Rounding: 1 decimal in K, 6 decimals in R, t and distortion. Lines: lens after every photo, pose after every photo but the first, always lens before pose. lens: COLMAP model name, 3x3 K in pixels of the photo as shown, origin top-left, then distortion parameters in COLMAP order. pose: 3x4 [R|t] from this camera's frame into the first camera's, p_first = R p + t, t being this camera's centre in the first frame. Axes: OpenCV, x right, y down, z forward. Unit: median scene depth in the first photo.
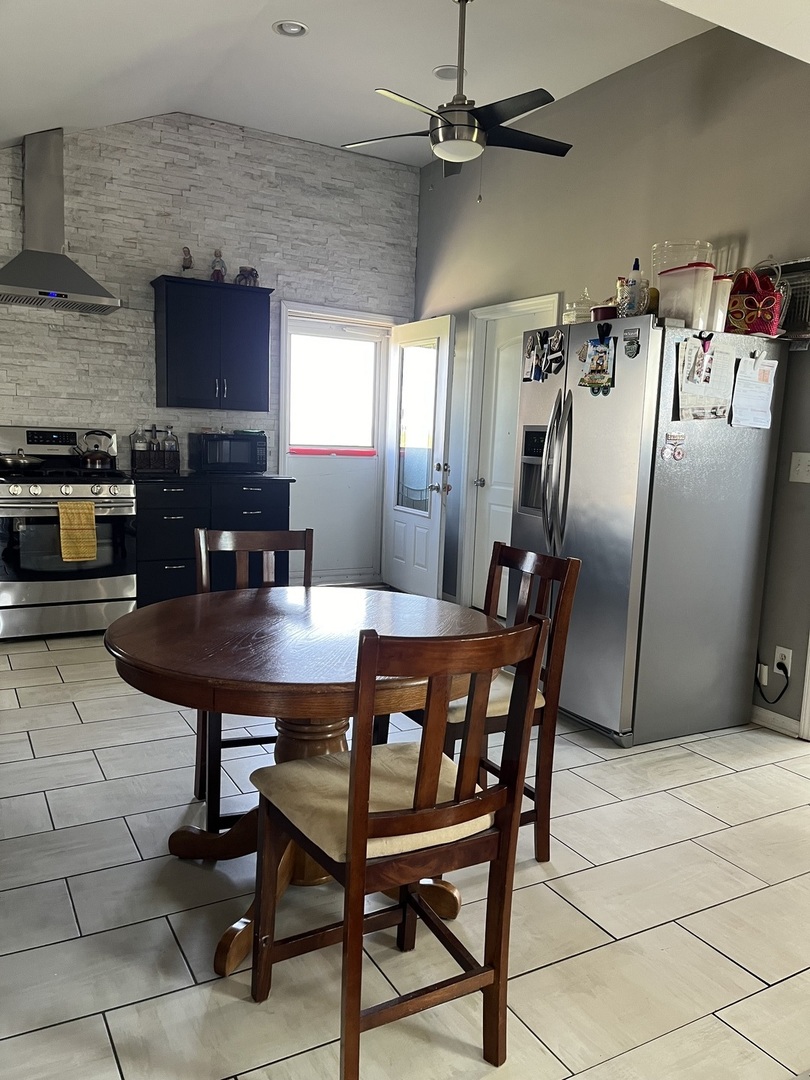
lens RADIAL K [[813.0, 0, 402.8], [0, 813.0, 545.1], [0, 0, 1]] dist [0.029304, -0.036512]
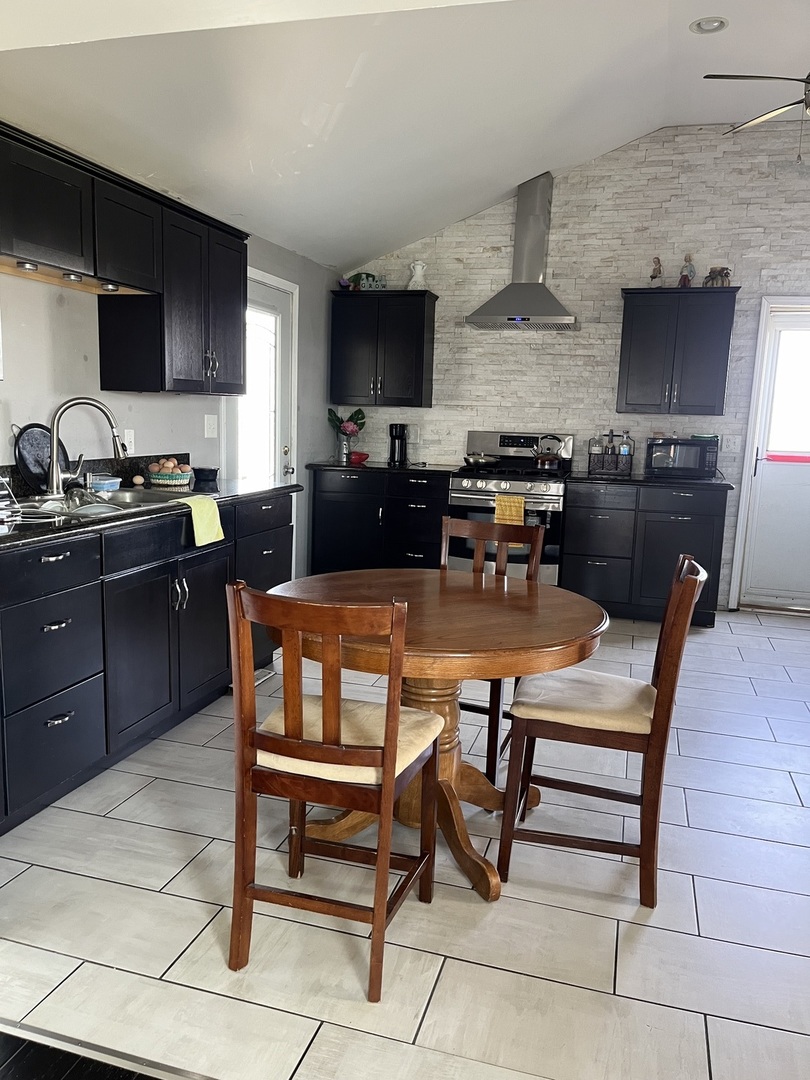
lens RADIAL K [[813.0, 0, 403.0], [0, 813.0, 538.4], [0, 0, 1]] dist [0.029304, -0.036512]
pose [[0.697842, 0.090635, -0.710494, 0.277681], [-0.102153, 0.994415, 0.026520, -0.007235], [0.708930, 0.054072, 0.703203, 0.068486]]
